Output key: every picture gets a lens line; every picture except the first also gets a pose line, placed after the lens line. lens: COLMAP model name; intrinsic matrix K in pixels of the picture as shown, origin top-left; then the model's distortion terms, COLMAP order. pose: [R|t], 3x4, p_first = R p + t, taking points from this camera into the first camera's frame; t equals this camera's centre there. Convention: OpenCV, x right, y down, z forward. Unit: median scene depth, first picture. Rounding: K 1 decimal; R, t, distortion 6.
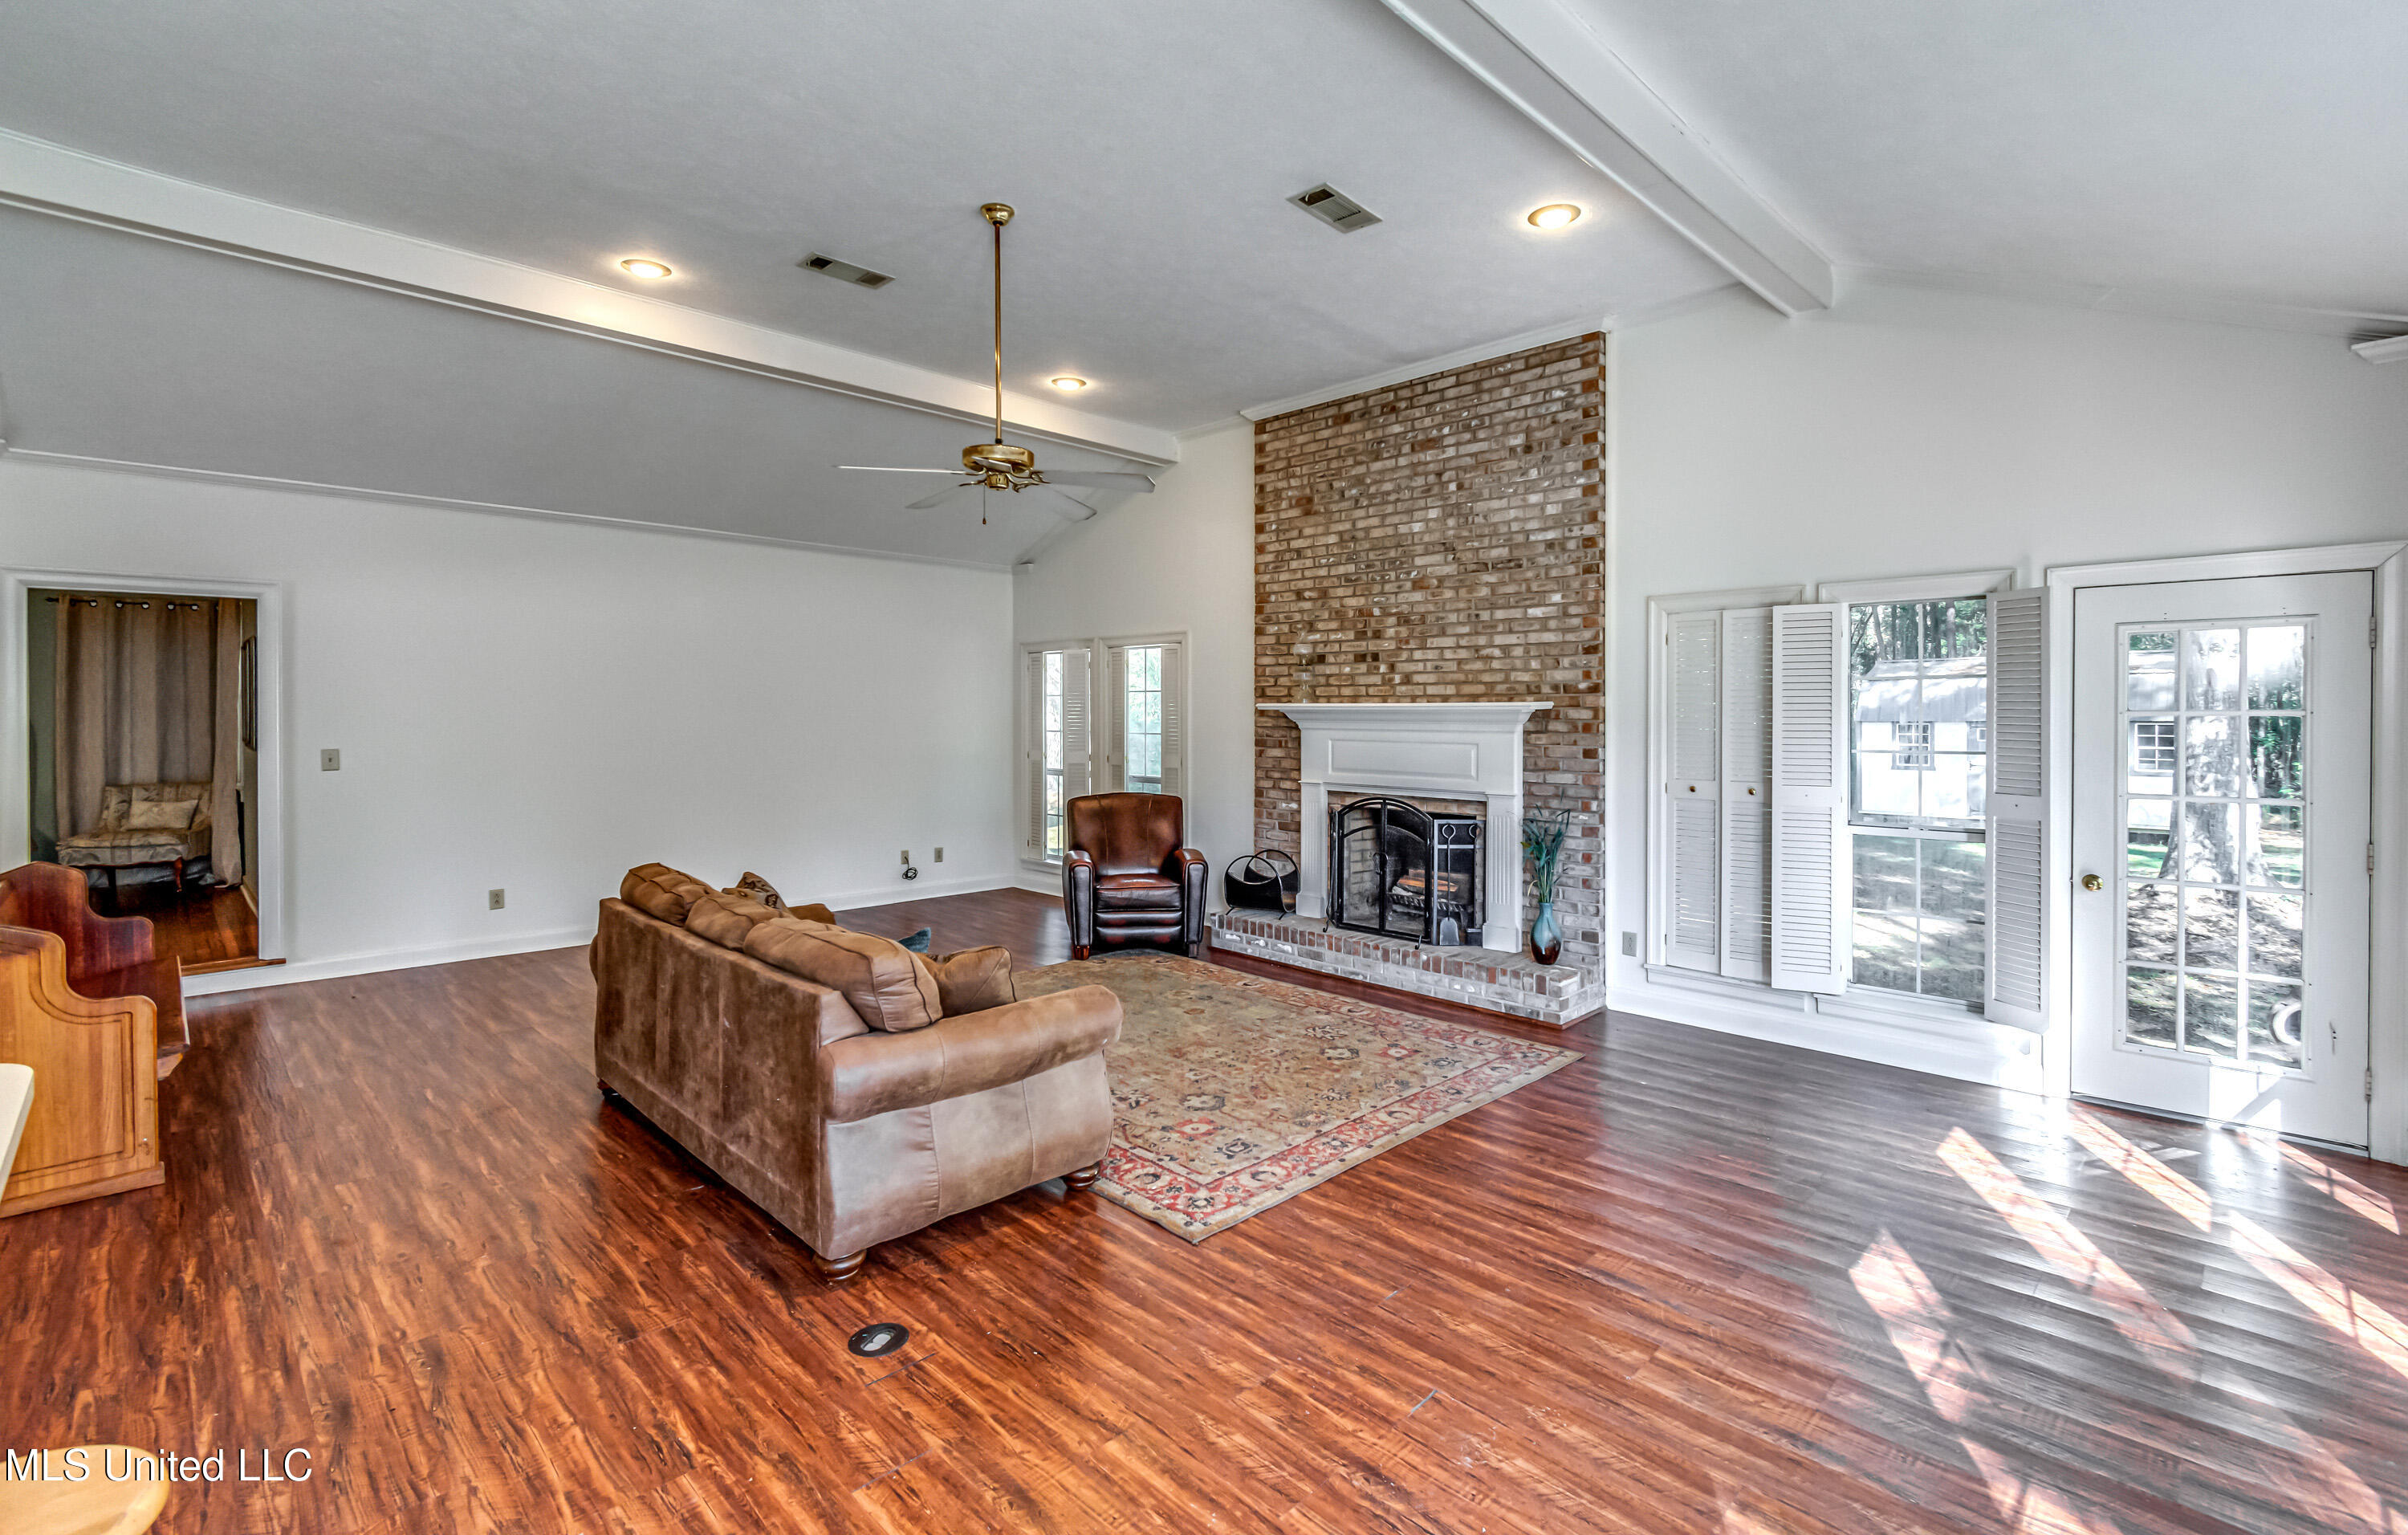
lens RADIAL K [[1074.4, 0, 1198.0], [0, 1074.4, 730.3], [0, 0, 1]] dist [-0.001459, 0.000053]
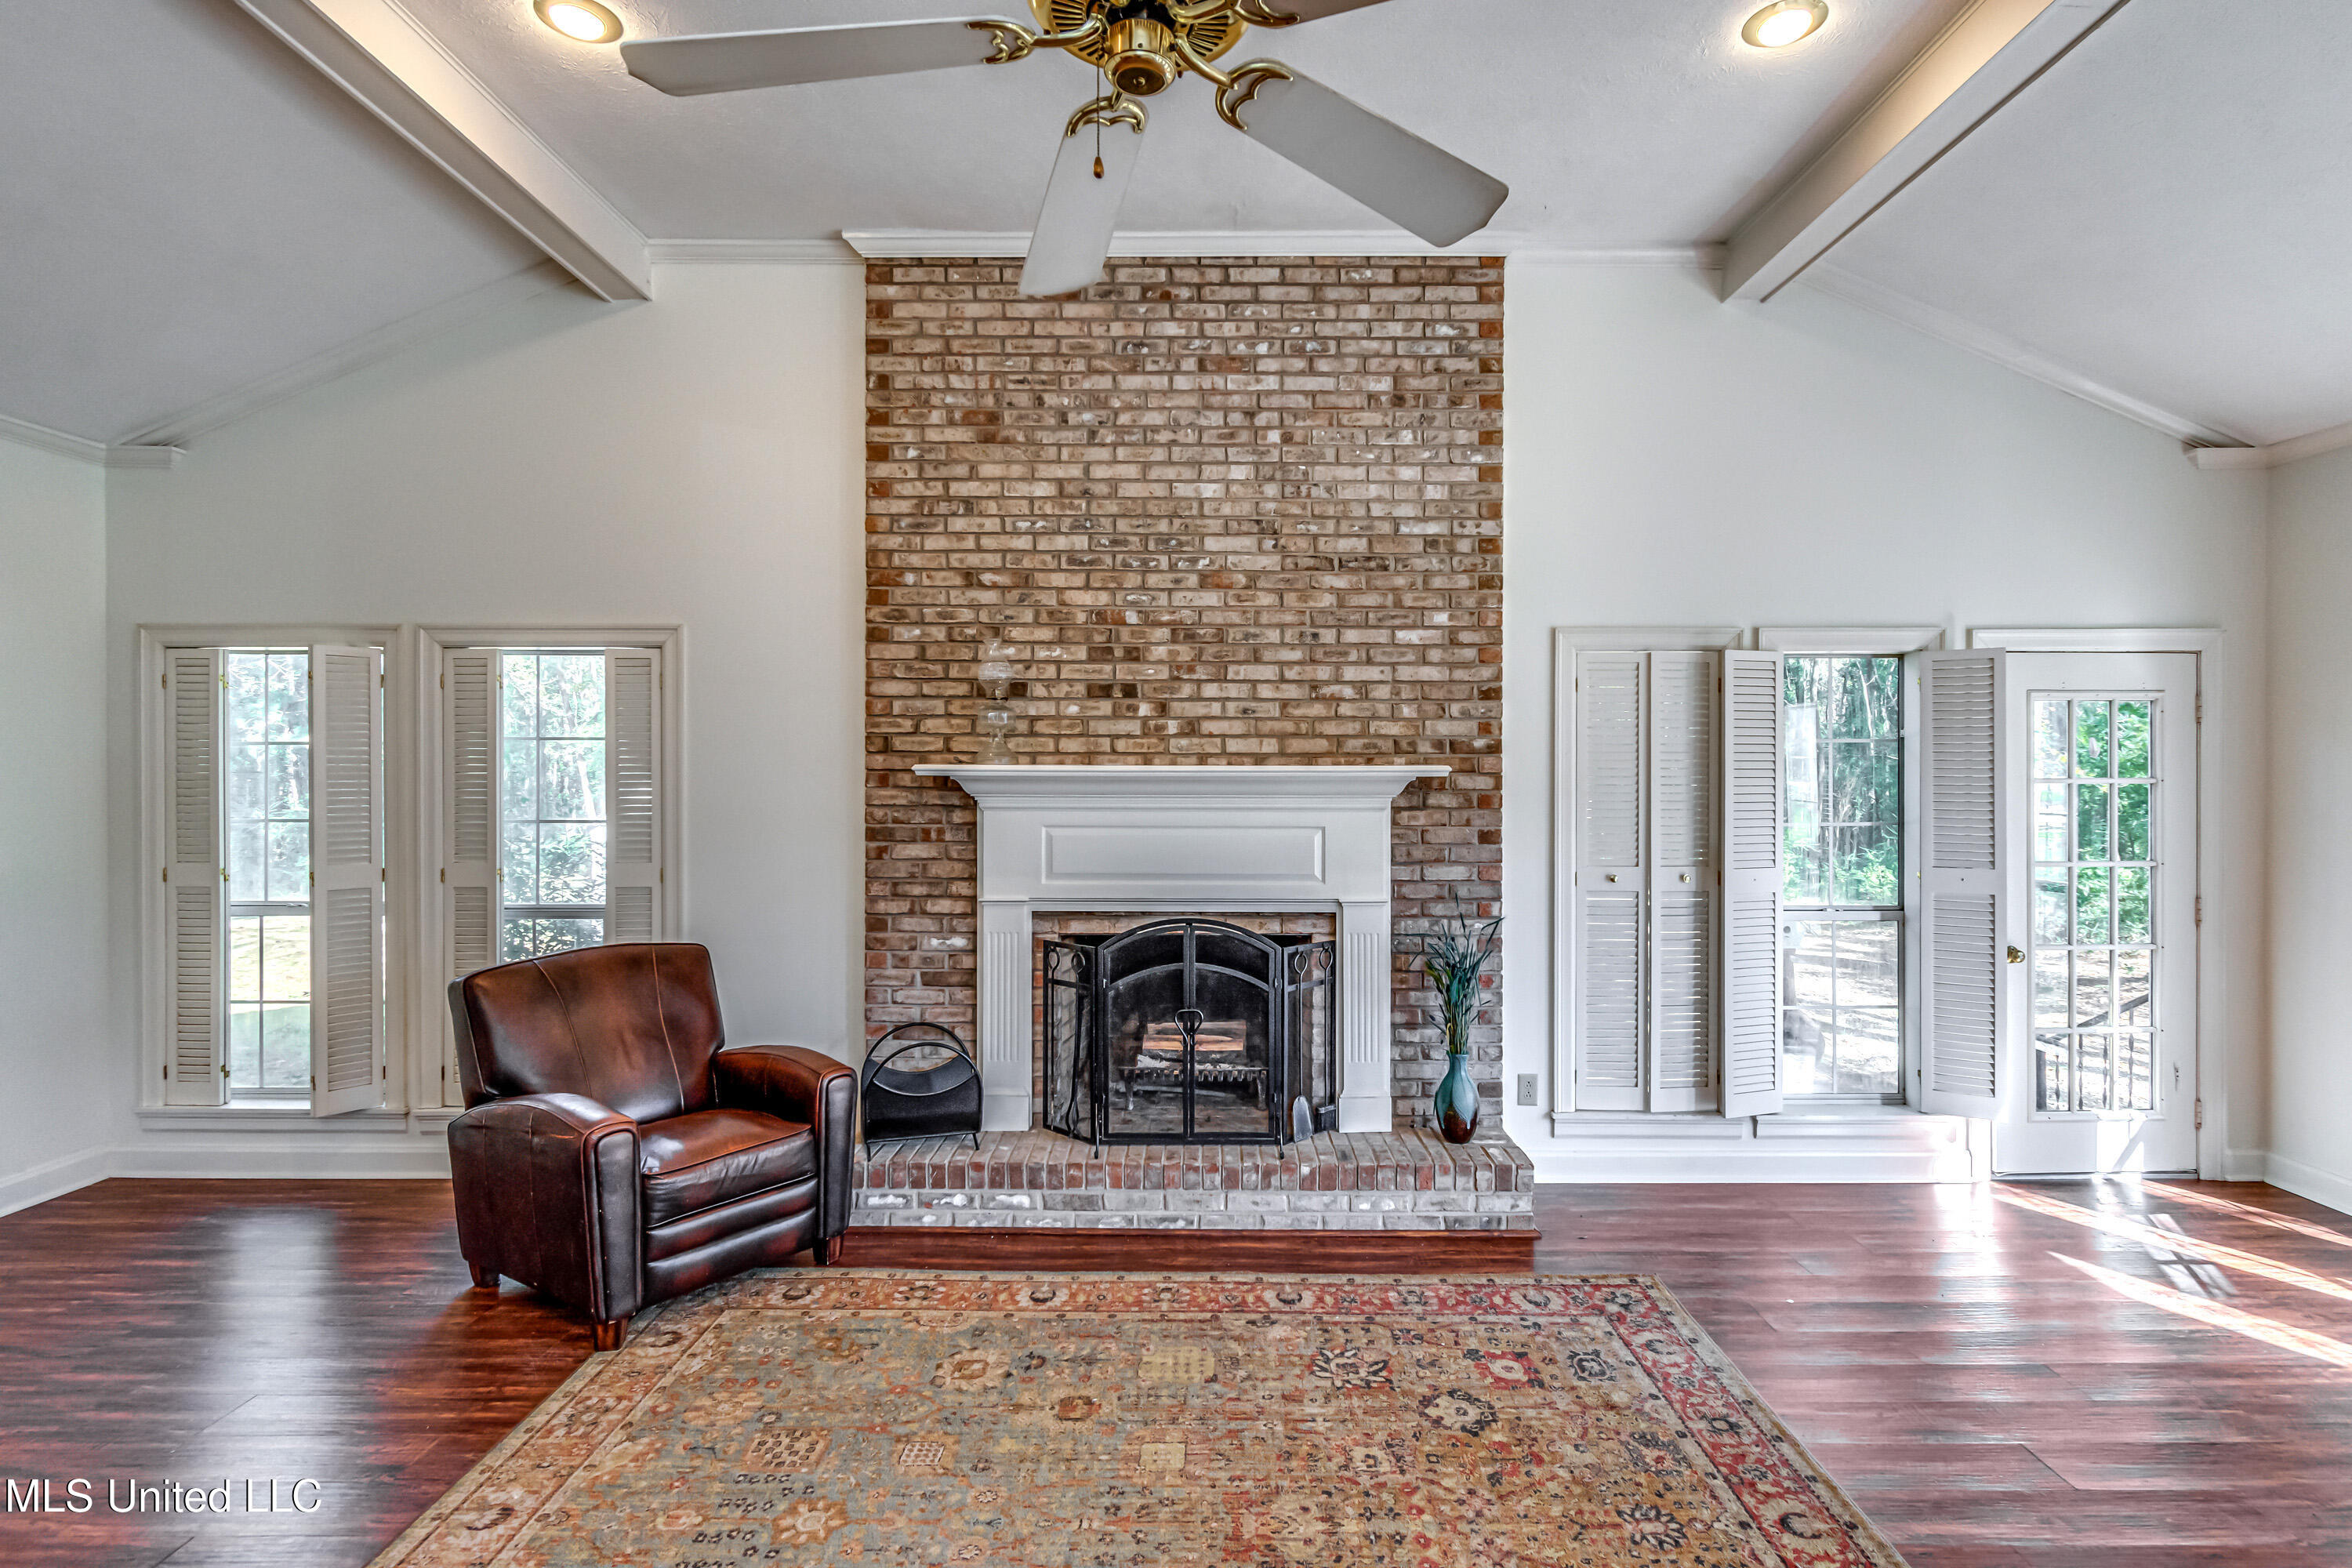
lens RADIAL K [[1155.7, 0, 1212.0], [0, 1155.7, 782.5], [0, 0, 1]] dist [0.001169, -0.000357]
pose [[0.704339, -0.004590, 0.709849, -0.289970], [0.011684, 0.999919, -0.005128, -0.011992], [-0.709768, 0.011906, 0.704335, 0.529025]]
